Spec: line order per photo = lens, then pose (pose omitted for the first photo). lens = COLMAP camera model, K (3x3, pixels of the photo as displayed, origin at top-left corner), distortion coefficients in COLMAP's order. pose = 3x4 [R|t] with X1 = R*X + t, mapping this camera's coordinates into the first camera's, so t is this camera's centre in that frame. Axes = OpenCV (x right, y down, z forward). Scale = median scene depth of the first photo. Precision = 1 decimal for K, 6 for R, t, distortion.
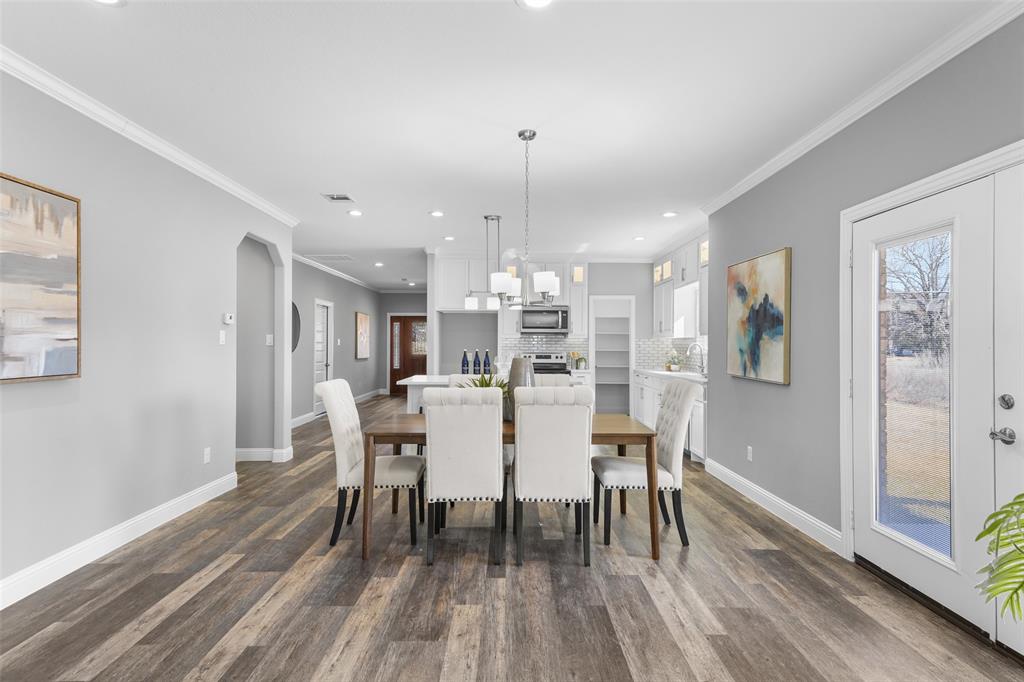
lens RADIAL K [[524.8, 0, 512.0], [0, 524.8, 341.0], [0, 0, 1]] dist [0.036118, 0.000148]
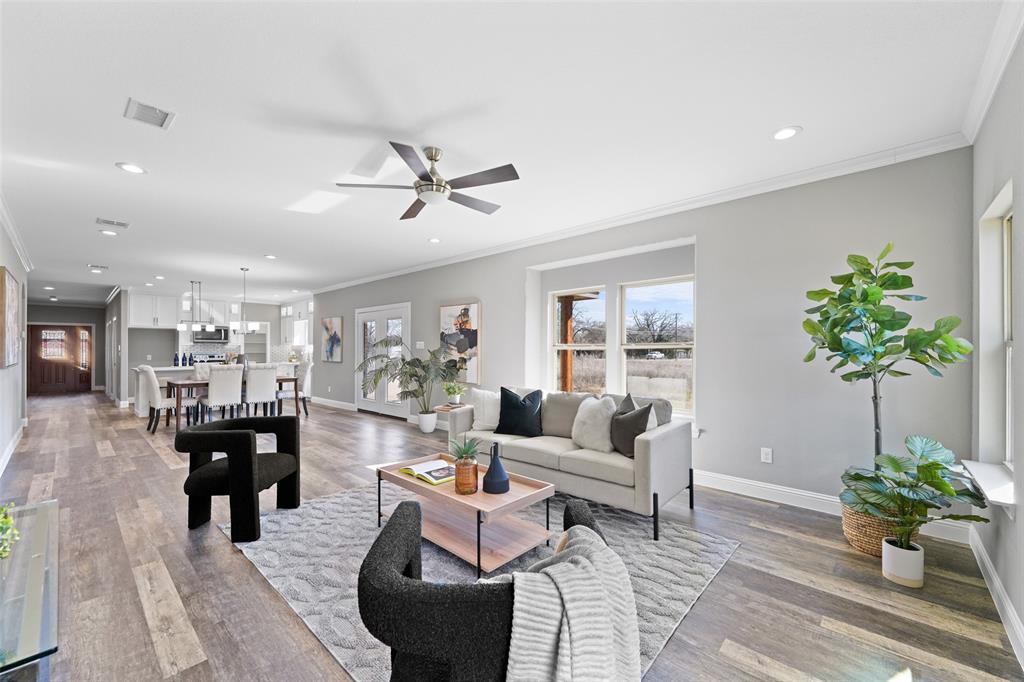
lens RADIAL K [[407.5, 0, 505.6], [0, 407.5, 345.8], [0, 0, 1]] dist [0.000103, -0.000116]
pose [[0.685194, 0.001509, 0.728359, -0.353152], [-0.001259, 0.999999, -0.000888, -0.006170], [-0.728359, -0.000309, 0.685195, -0.845811]]
